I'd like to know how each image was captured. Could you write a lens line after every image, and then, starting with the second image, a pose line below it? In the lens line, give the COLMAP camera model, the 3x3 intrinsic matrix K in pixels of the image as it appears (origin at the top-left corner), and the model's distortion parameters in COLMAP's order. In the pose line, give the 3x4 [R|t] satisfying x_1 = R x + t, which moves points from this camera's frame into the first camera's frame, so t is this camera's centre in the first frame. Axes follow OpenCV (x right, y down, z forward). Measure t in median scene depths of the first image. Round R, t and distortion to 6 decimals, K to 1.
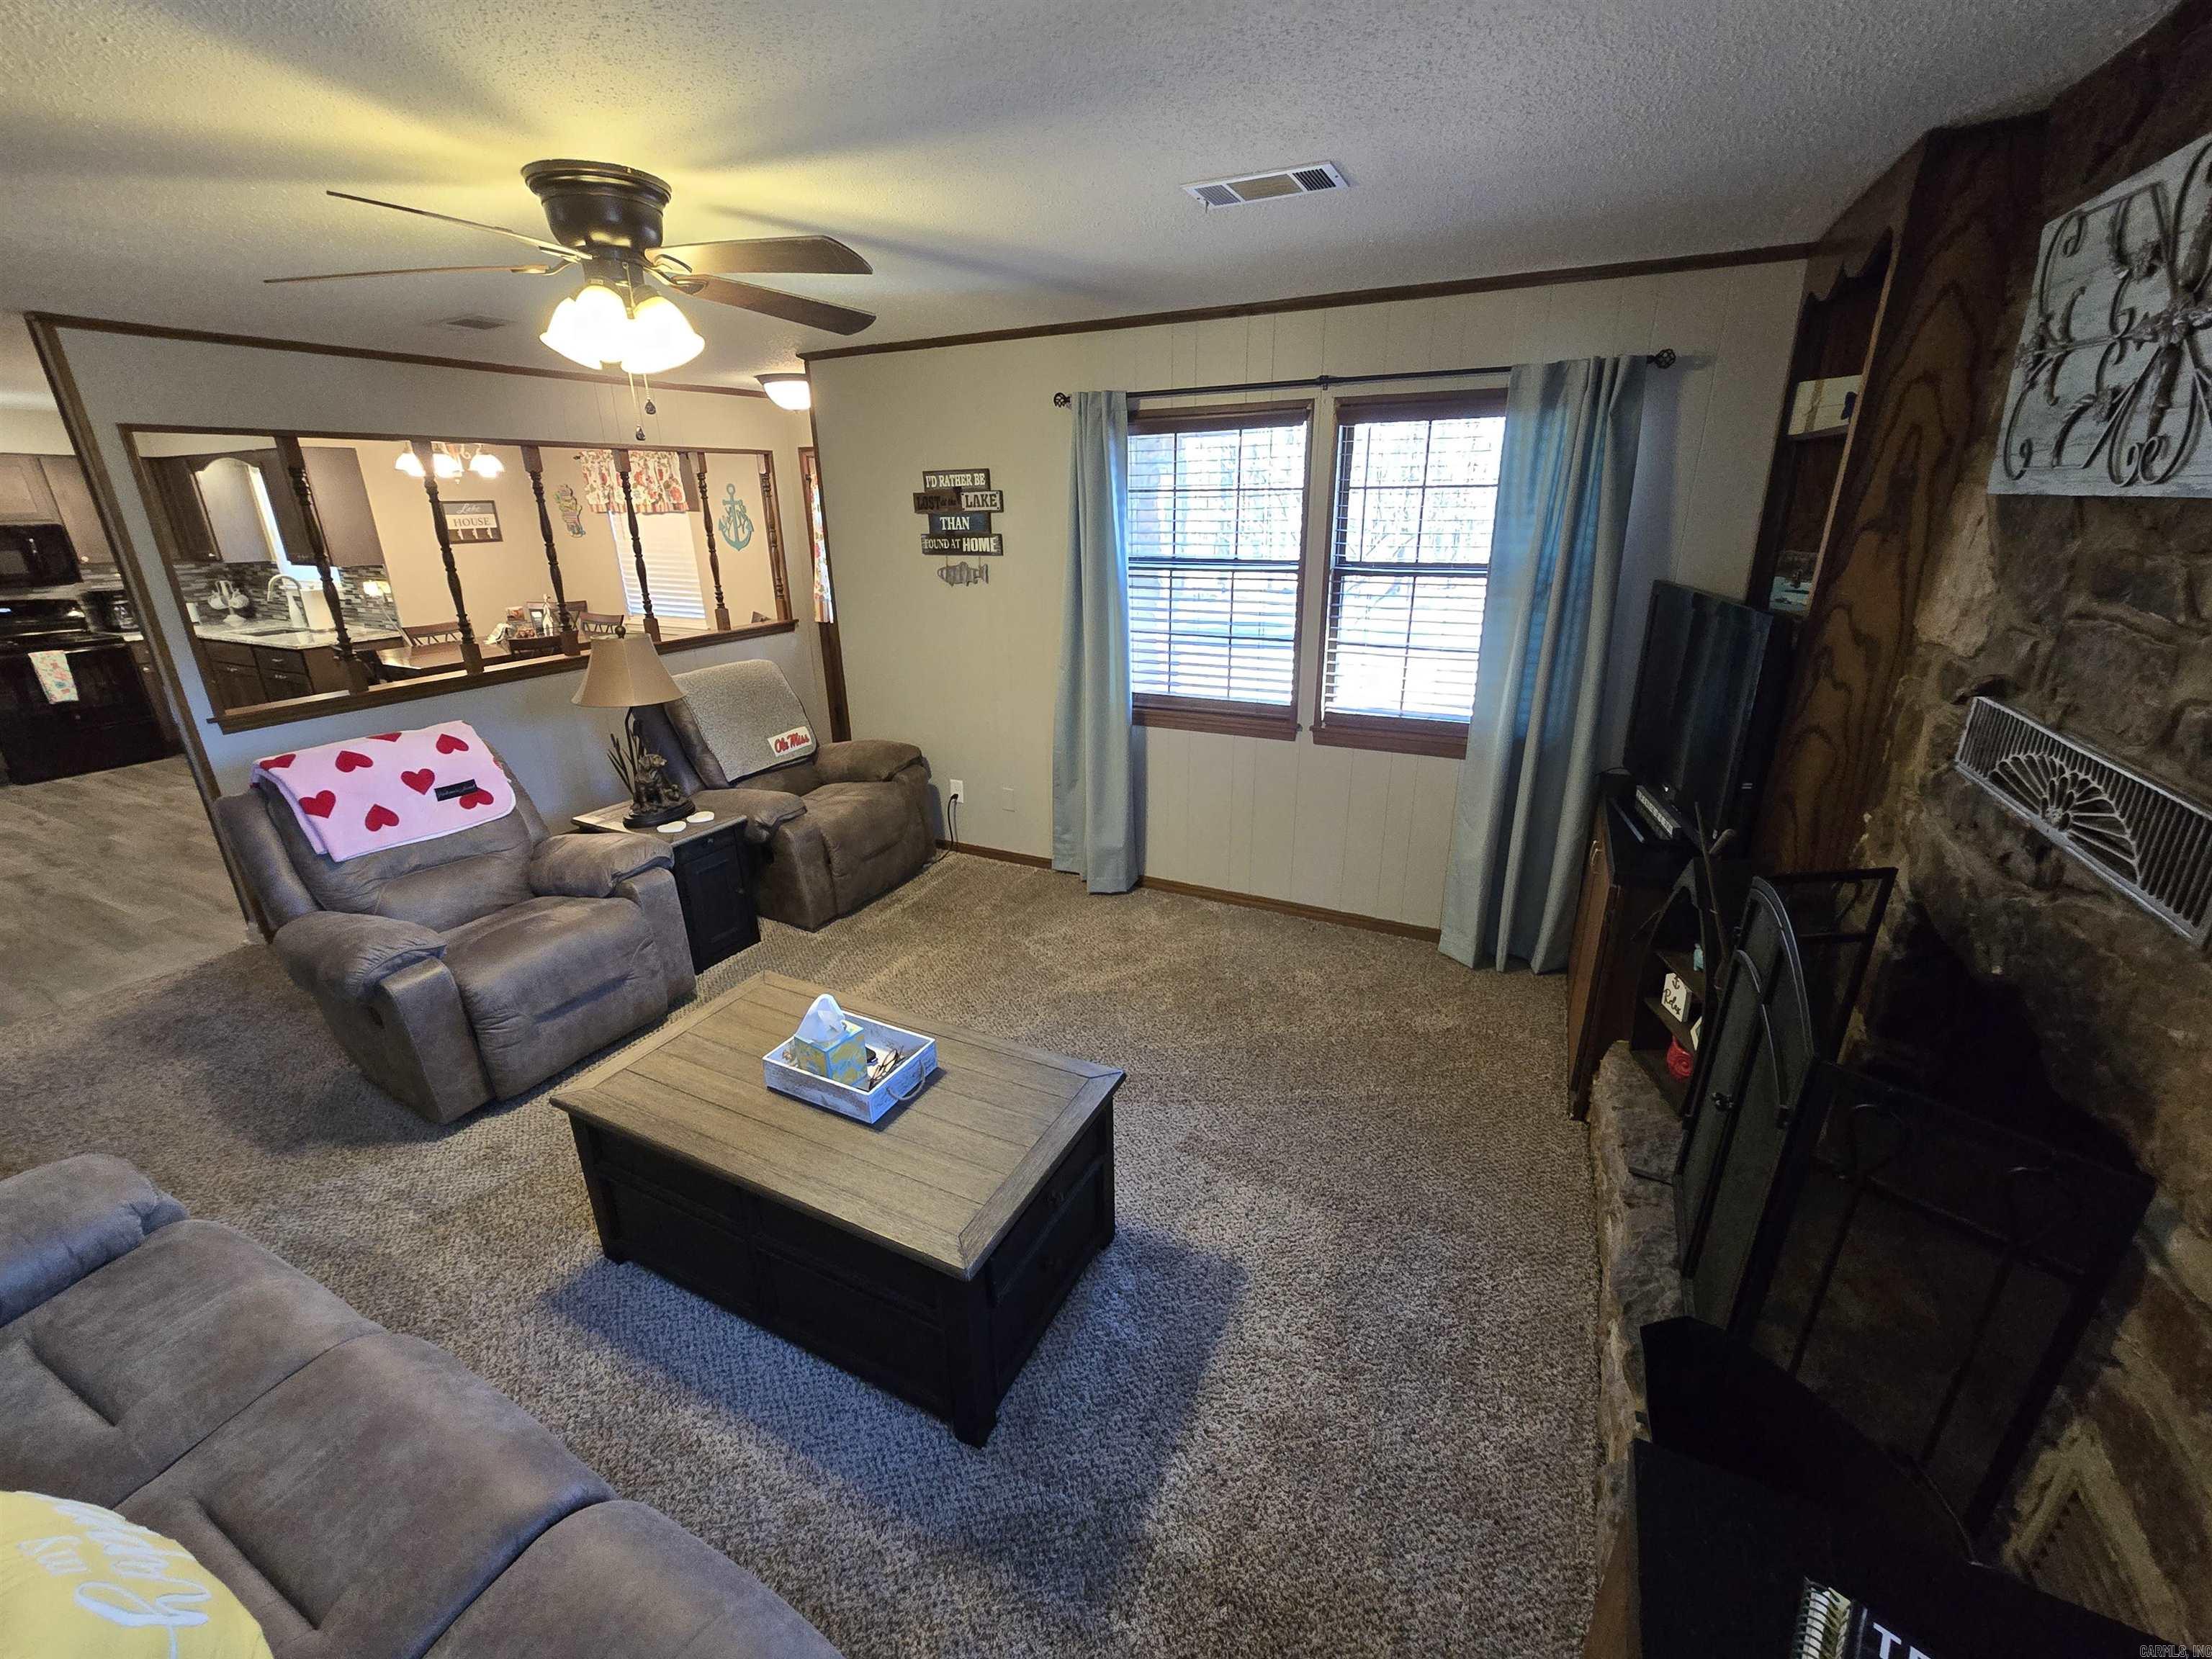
lens RADIAL K [[903.1, 0, 1102.6], [0, 903.1, 823.2], [0, 0, 1]] dist [-0.003038, 0.000099]
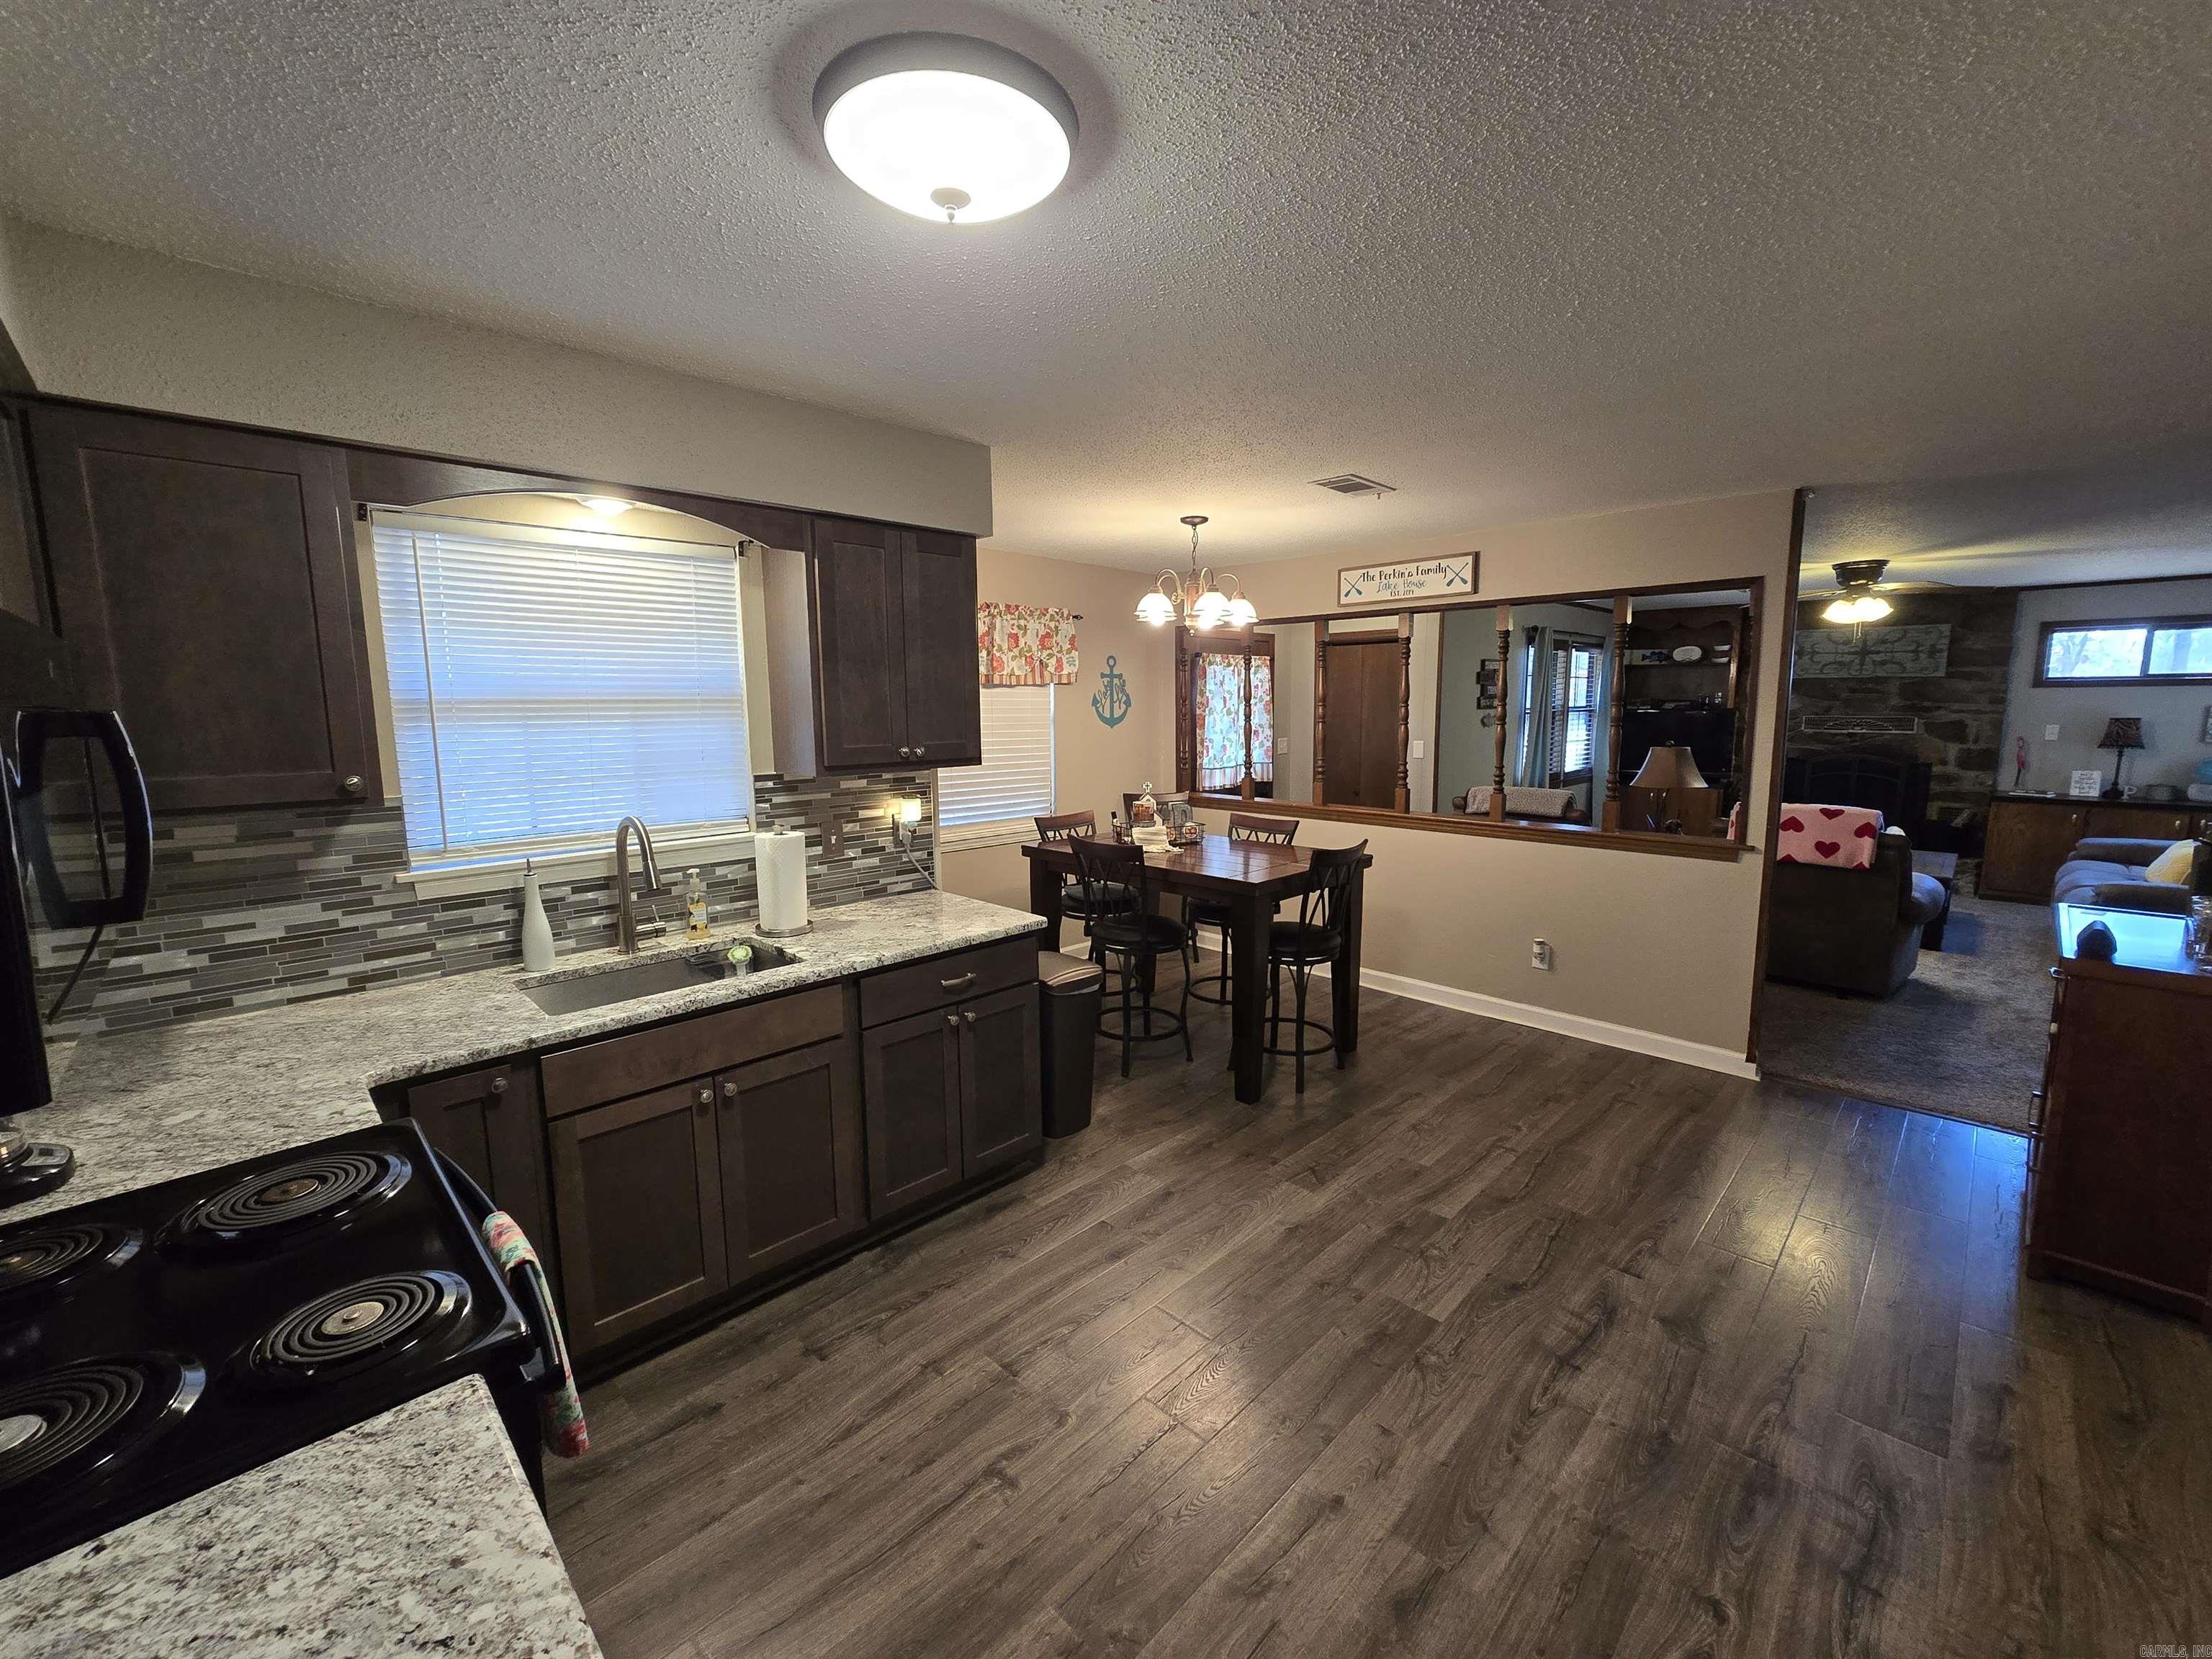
lens RADIAL K [[903.1, 0, 1101.3], [0, 903.1, 821.8], [0, 0, 1]] dist [-0.003038, 0.000099]
pose [[0.307424, -0.114131, 0.944703, -1.987580], [0.328236, 0.944567, 0.007301, -0.356446], [-0.893169, 0.307842, 0.327844, 1.185616]]
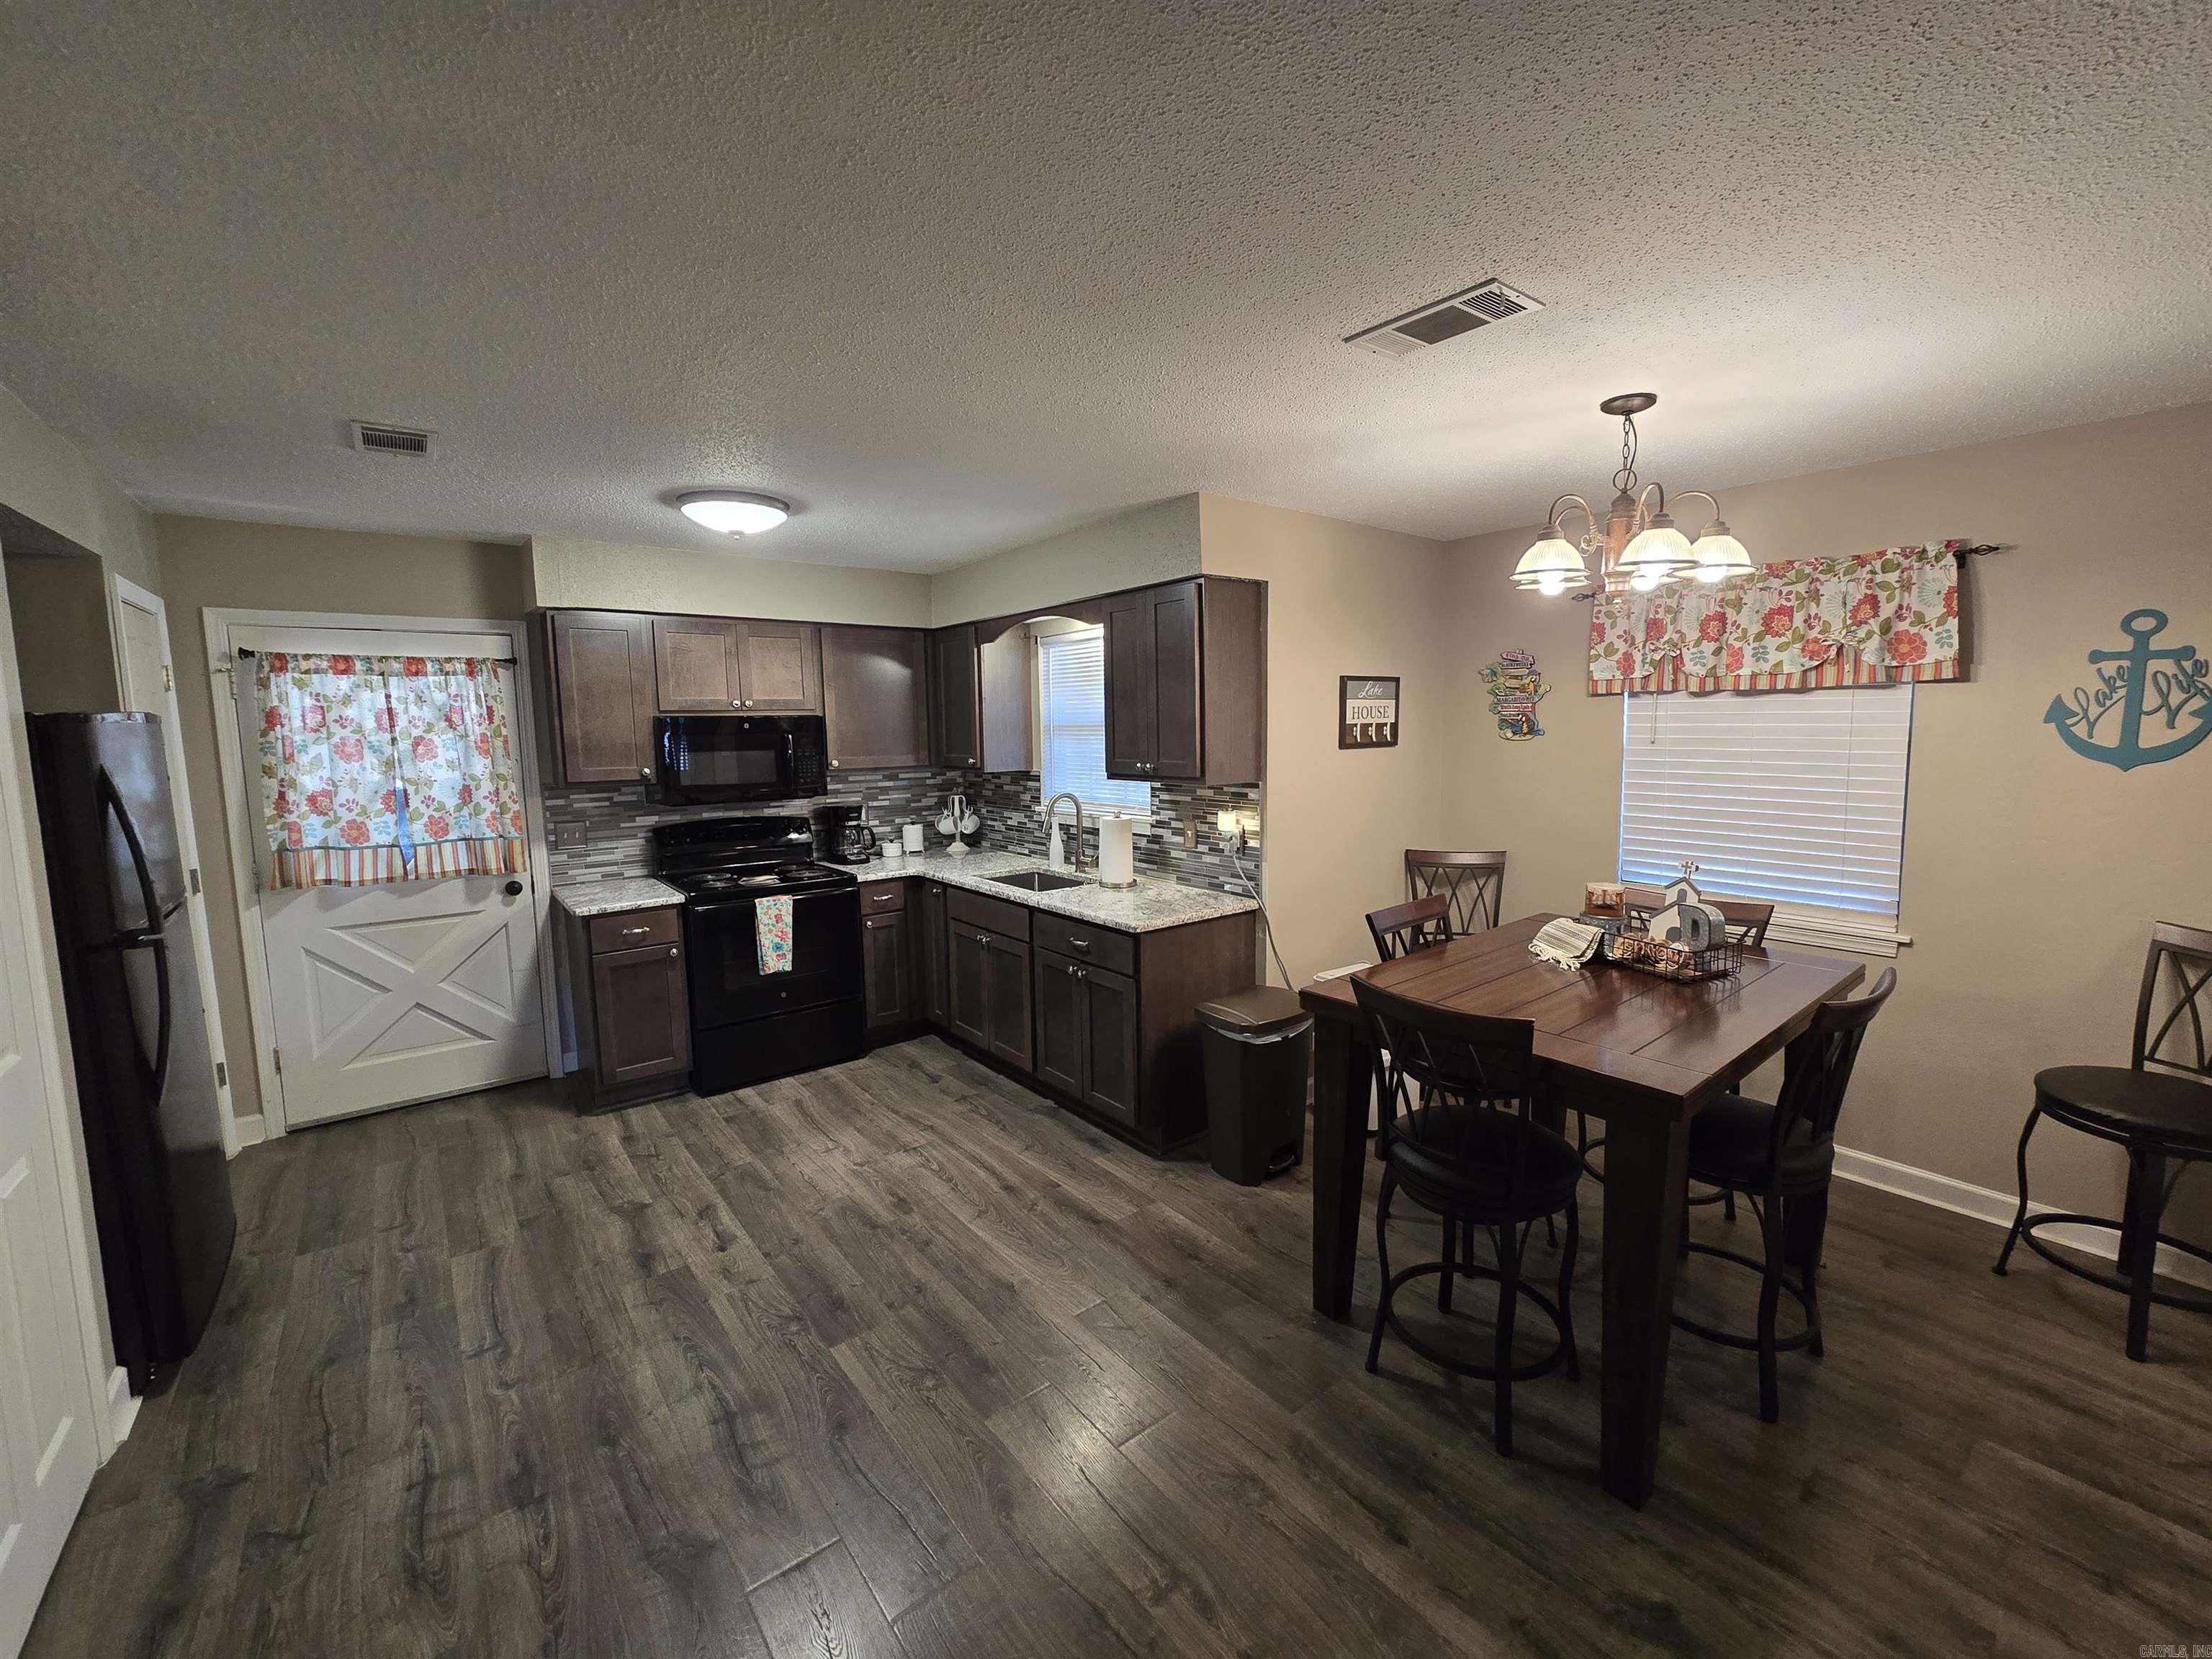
lens RADIAL K [[903.1, 0, 1112.8], [0, 903.1, 821.0], [0, 0, 1]] dist [-0.003038, 0.000099]
pose [[0.909859, 0.041282, -0.412858, -1.025071], [-0.136084, 0.969688, -0.202943, -0.218413], [0.391965, 0.240833, 0.887898, 0.751965]]
